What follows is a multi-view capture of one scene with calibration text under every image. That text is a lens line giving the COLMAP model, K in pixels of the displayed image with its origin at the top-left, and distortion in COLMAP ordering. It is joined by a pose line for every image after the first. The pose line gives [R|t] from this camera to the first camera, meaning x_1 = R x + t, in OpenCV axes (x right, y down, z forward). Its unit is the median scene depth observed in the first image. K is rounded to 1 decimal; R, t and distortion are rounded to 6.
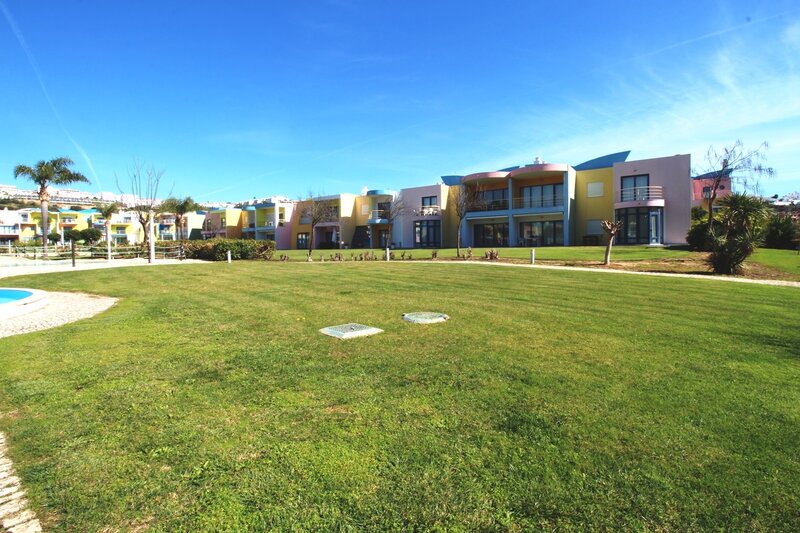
lens RADIAL K [[356.7, 0, 424.0], [0, 356.7, 266.4], [0, 0, 1]] dist [0.000251, -0.000652]
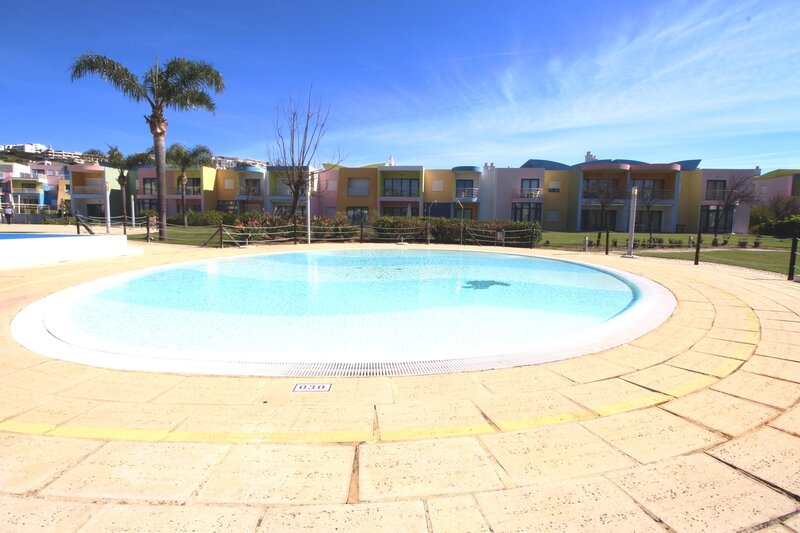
lens RADIAL K [[356.7, 0, 424.0], [0, 356.7, 266.4], [0, 0, 1]] dist [0.000251, -0.000652]
pose [[0.886472, -0.025582, 0.462075, -0.752690], [-0.003918, 0.998020, 0.062770, -0.012223], [-0.462766, -0.057454, 0.884617, 0.246626]]
